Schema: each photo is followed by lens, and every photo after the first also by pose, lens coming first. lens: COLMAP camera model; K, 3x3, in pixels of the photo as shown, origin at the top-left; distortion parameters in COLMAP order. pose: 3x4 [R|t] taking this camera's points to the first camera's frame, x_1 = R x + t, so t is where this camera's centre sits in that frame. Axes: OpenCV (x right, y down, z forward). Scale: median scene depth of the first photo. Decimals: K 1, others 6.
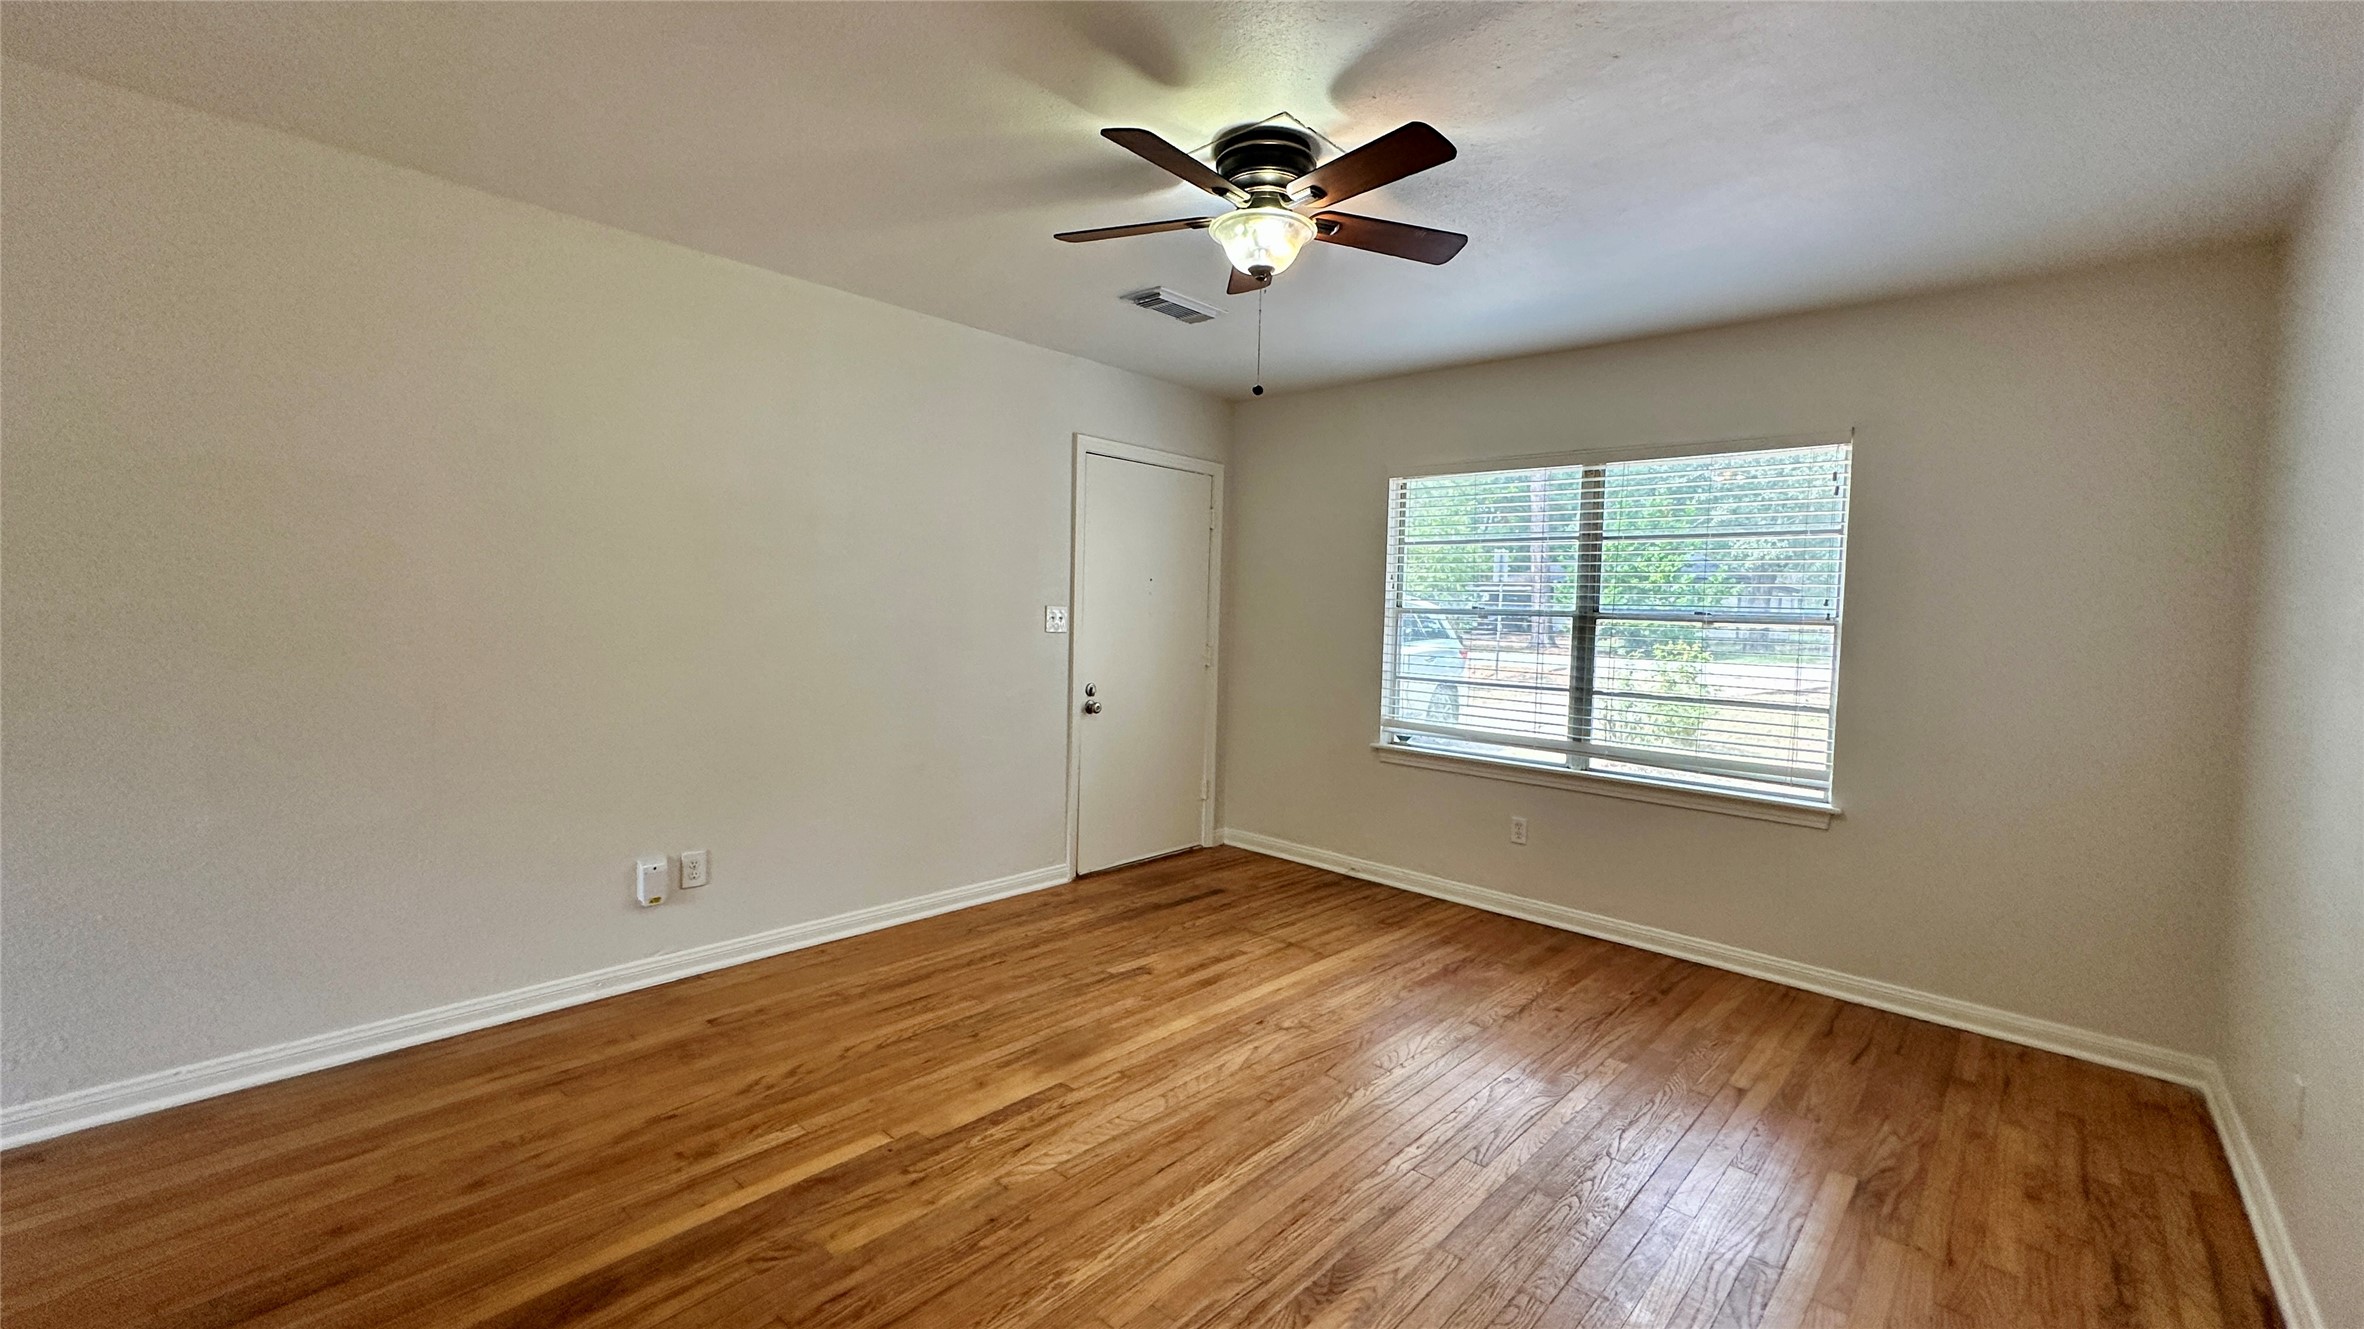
lens RADIAL K [[946.2, 0, 1178.4], [0, 946.2, 664.5], [0, 0, 1]] dist [-0.000820, 0.000198]
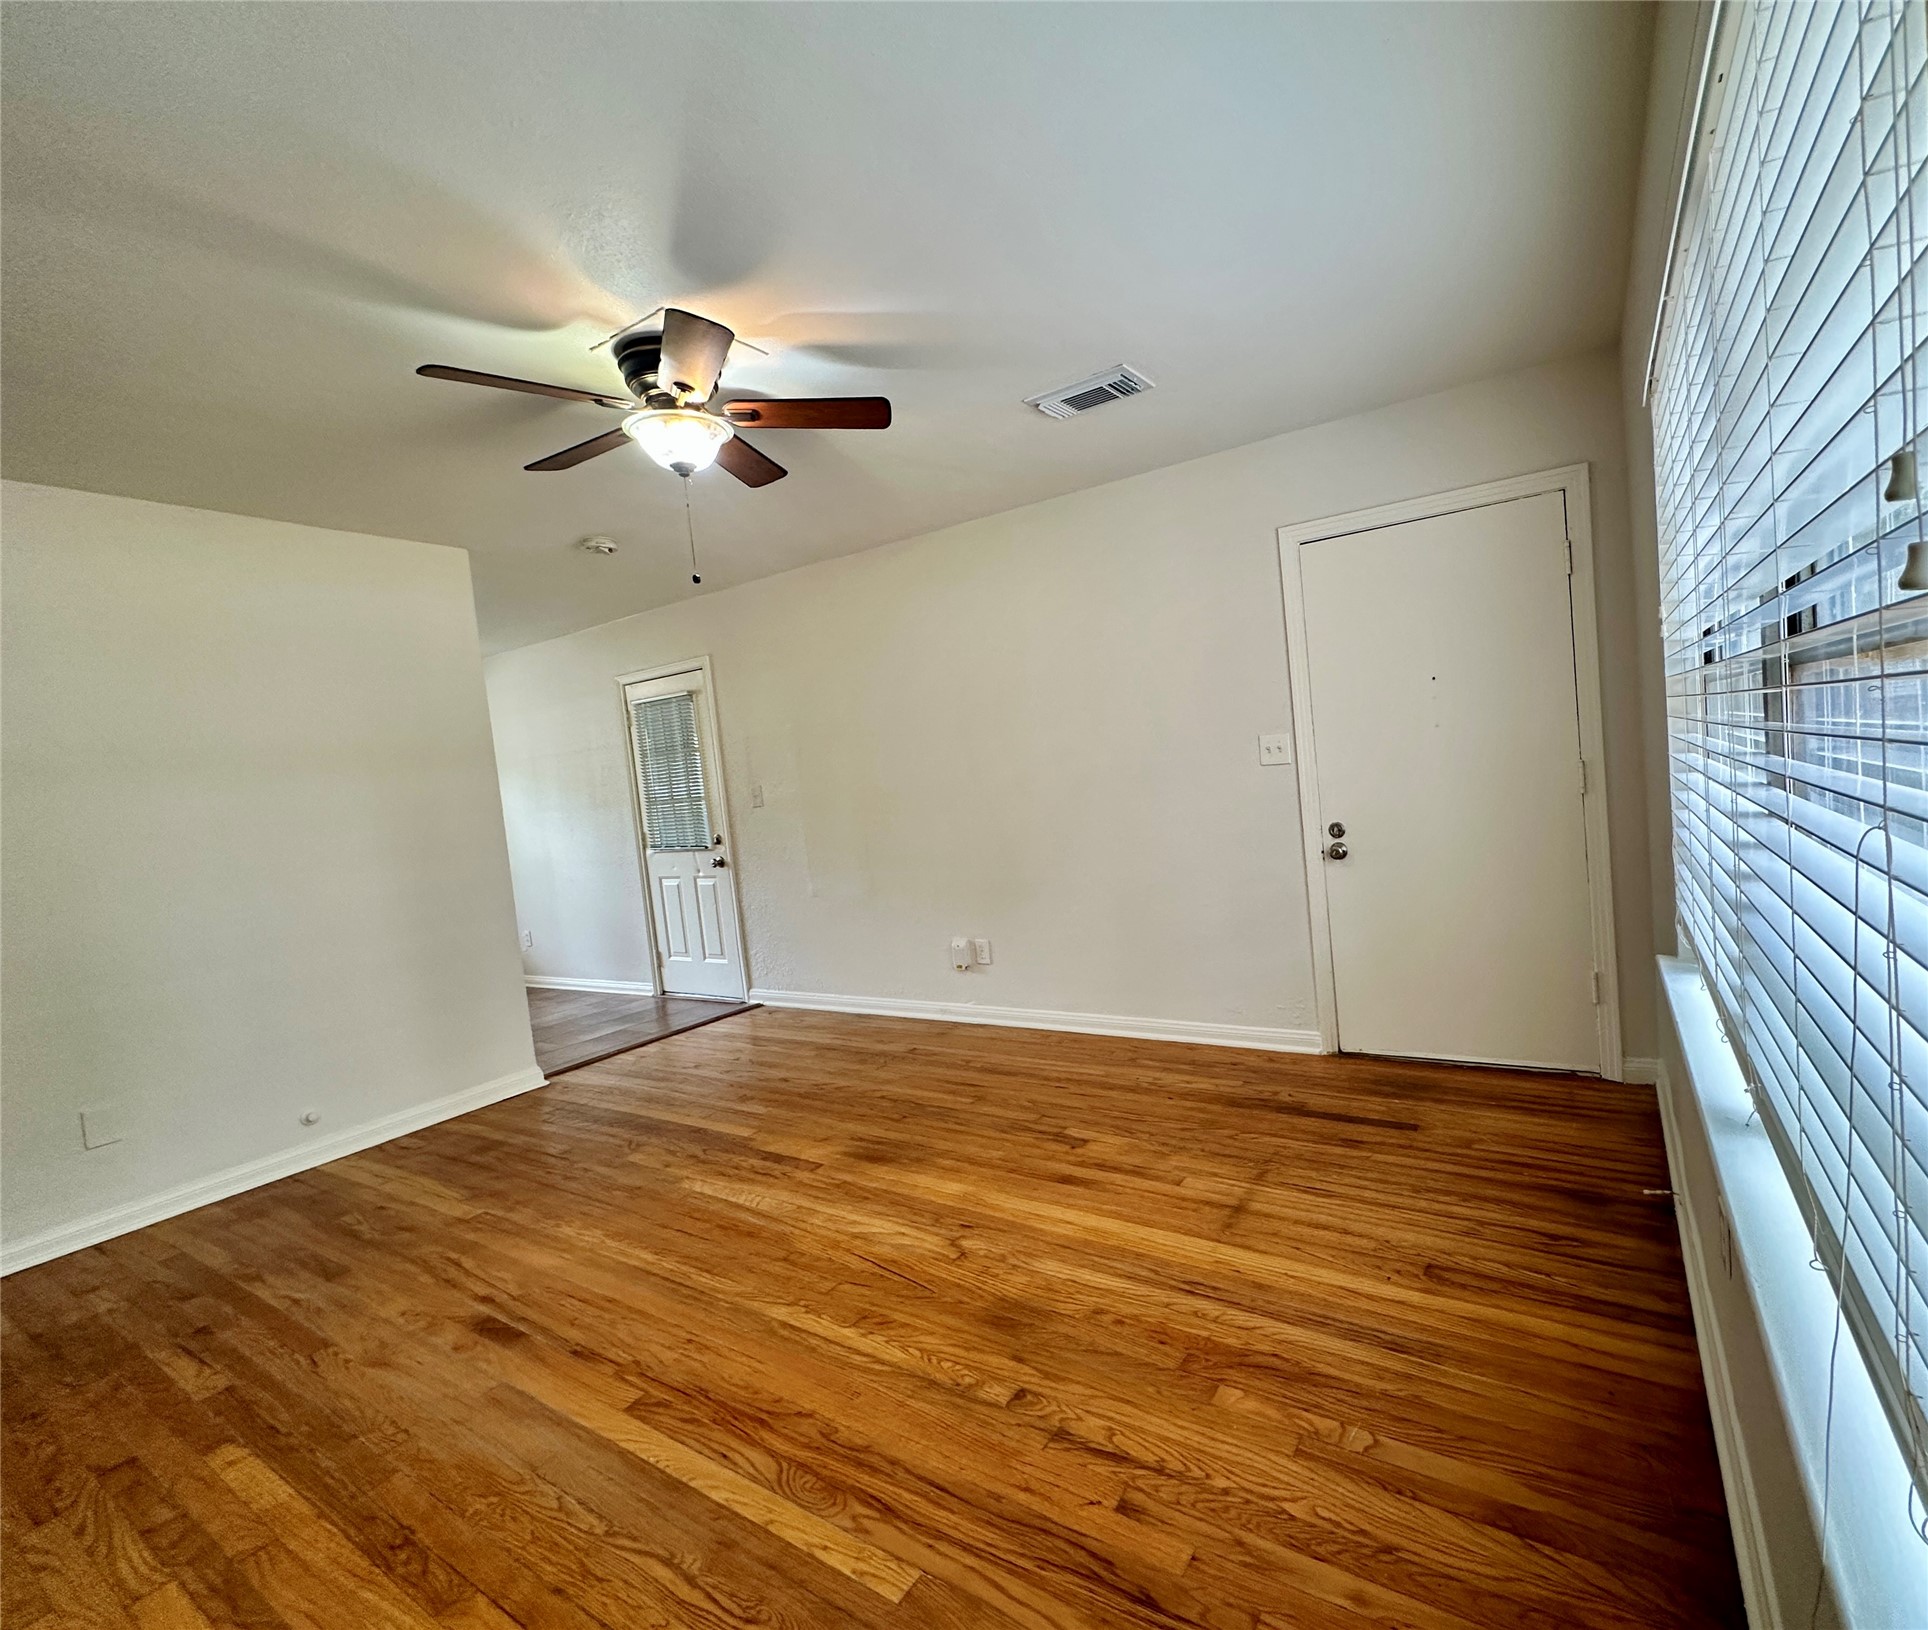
lens RADIAL K [[874.2, 0, 1084.8], [0, 874.2, 813.9], [0, 0, 1]] dist [-0.000491, 0.000578]
pose [[0.219005, 0.013950, -0.975624, 0.841039], [0.043763, 0.998751, 0.024104, -0.021142], [0.974742, -0.047975, 0.218121, 0.880440]]
